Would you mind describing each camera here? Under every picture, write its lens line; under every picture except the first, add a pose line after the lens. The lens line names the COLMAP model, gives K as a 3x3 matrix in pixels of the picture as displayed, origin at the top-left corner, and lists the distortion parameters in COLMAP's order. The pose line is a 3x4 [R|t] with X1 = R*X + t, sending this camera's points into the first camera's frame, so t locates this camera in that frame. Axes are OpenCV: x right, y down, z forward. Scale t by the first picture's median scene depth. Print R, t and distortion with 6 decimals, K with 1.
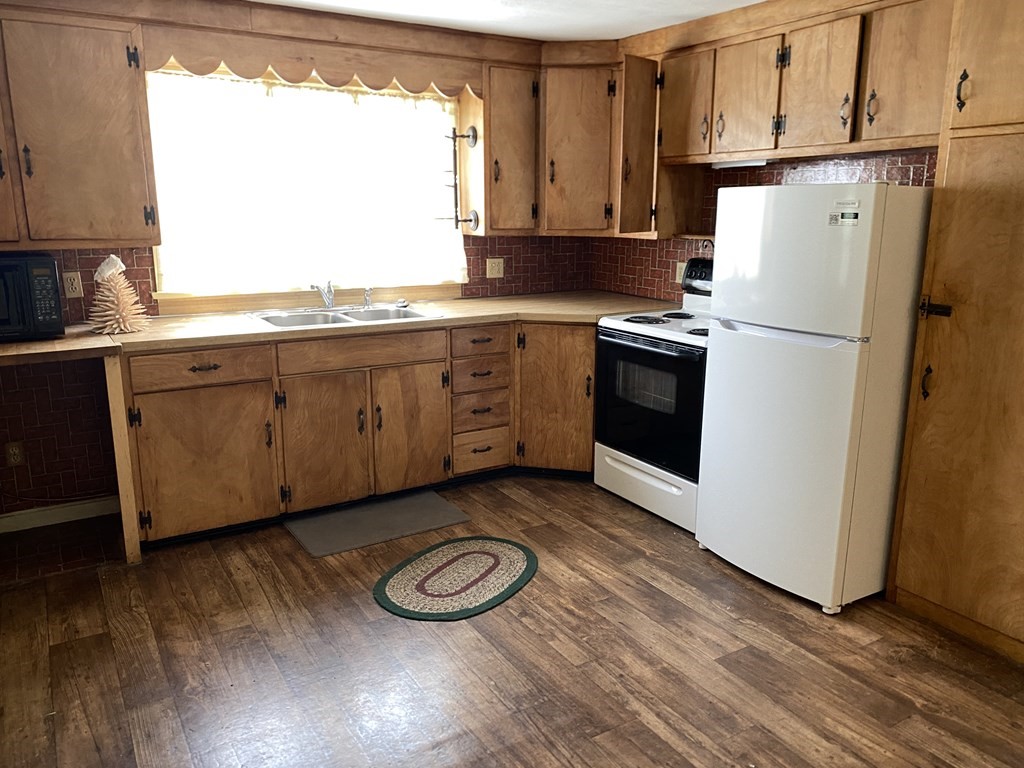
lens RADIAL K [[785.8, 0, 519.8], [0, 785.8, 380.3], [0, 0, 1]] dist [0.091548, -0.125045]
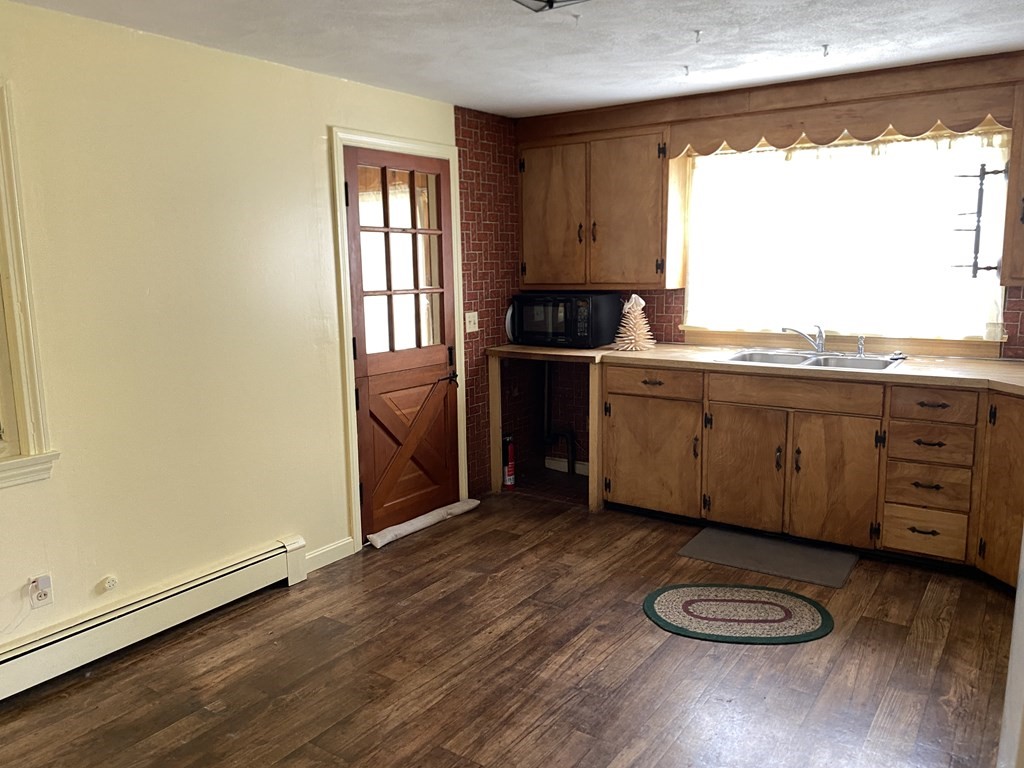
lens RADIAL K [[785.8, 0, 519.8], [0, 785.8, 380.3], [0, 0, 1]] dist [0.091548, -0.125045]
pose [[0.404633, 0.131858, -0.904923, 0.614363], [-0.183247, 0.981171, 0.061030, -0.052401], [0.895931, 0.141130, 0.421177, 0.239057]]
